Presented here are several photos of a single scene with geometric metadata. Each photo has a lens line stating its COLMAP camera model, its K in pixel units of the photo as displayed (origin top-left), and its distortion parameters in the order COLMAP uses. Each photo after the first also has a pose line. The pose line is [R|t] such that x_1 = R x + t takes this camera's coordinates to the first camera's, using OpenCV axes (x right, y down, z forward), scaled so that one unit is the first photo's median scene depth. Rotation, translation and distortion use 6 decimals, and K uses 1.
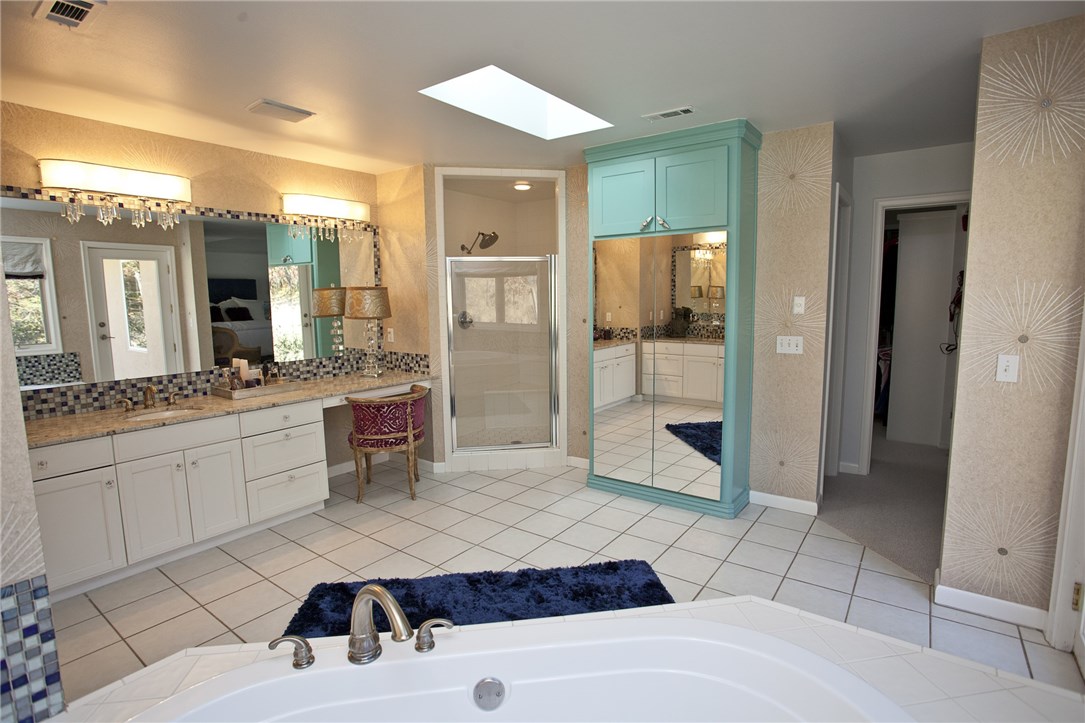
lens RADIAL K [[537.7, 0, 542.5], [0, 537.7, 361.5], [0, 0, 1]] dist [-0.062429, 0.022538]
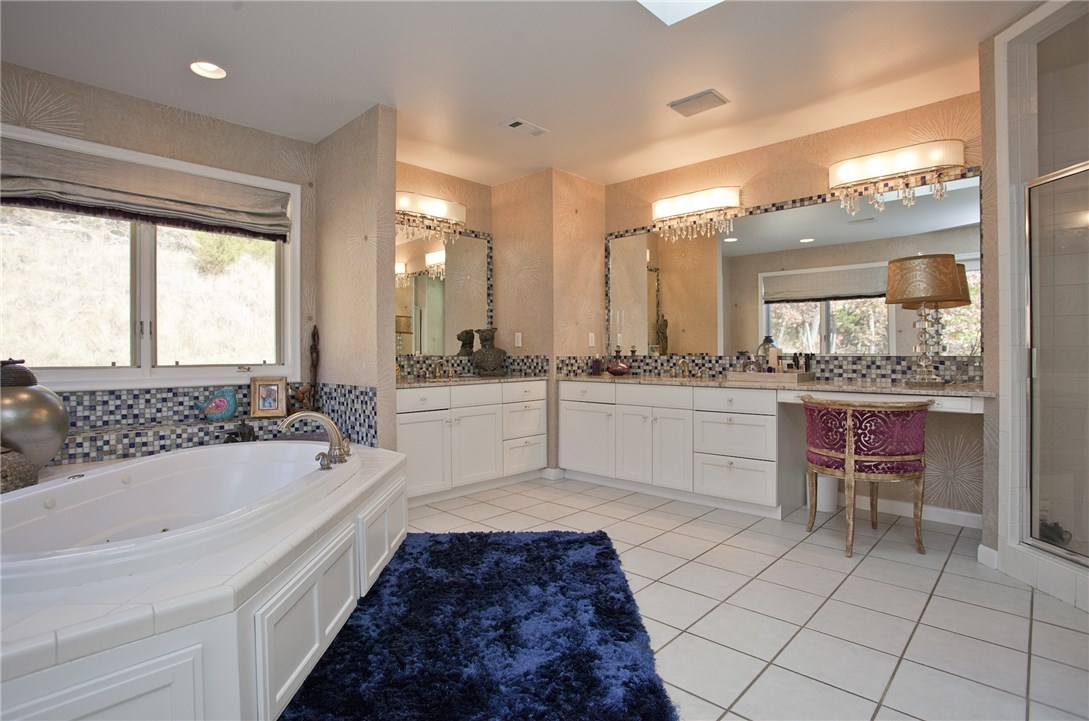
lens RADIAL K [[539.7, 0, 544.5], [0, 539.7, 360.5], [0, 0, 1]] dist [-0.062429, 0.022538]
pose [[-0.125469, 0.027147, -0.991726, 0.496575], [-0.116056, 0.992361, 0.041847, 0.027680], [0.985286, 0.120347, -0.121360, 0.702500]]
